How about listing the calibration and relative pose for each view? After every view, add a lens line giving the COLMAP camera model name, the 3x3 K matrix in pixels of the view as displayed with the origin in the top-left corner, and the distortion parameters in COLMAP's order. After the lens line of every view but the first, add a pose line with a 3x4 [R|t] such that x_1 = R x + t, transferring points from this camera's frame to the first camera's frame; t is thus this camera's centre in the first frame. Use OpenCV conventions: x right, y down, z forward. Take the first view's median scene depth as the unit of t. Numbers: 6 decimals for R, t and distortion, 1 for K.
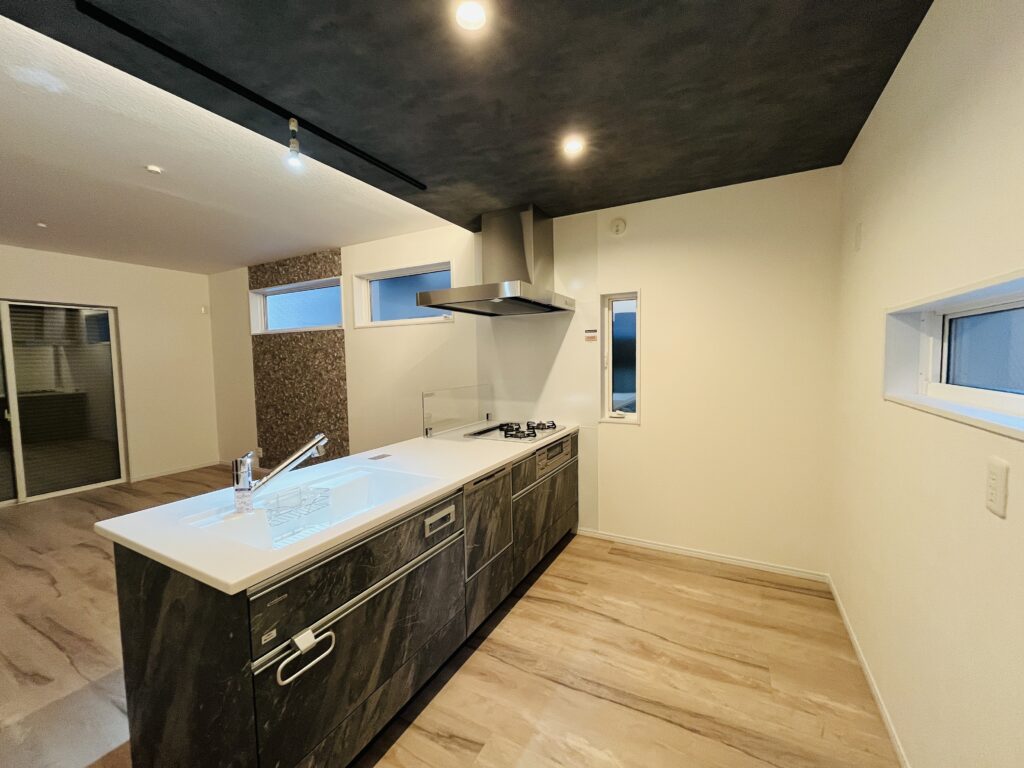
lens RADIAL K [[421.8, 0, 496.2], [0, 421.8, 376.8], [0, 0, 1]] dist [0.023604, 0.000038]
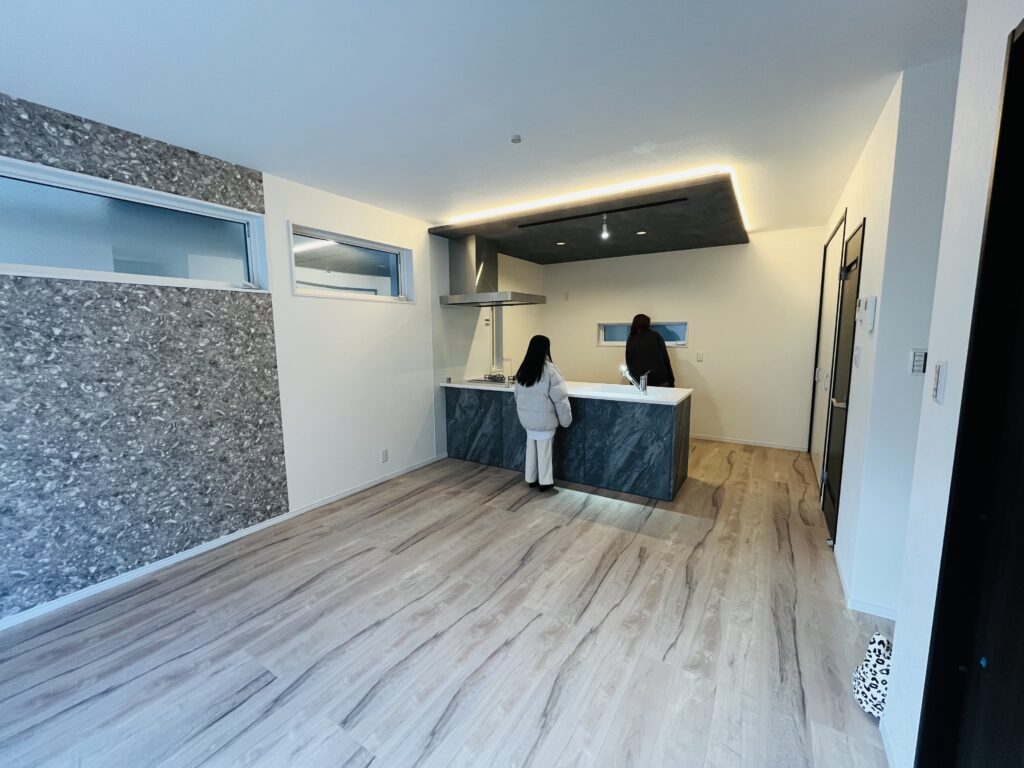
lens RADIAL K [[411.4, 0, 512.0], [0, 411.4, 384.0], [0, 0, 1]] dist [-0.010384, 0.000098]
pose [[0.036129, -0.101270, 0.994203, -1.012366], [0.065095, 0.992978, 0.098780, -0.006467], [-0.997225, 0.061148, 0.042468, 0.579570]]
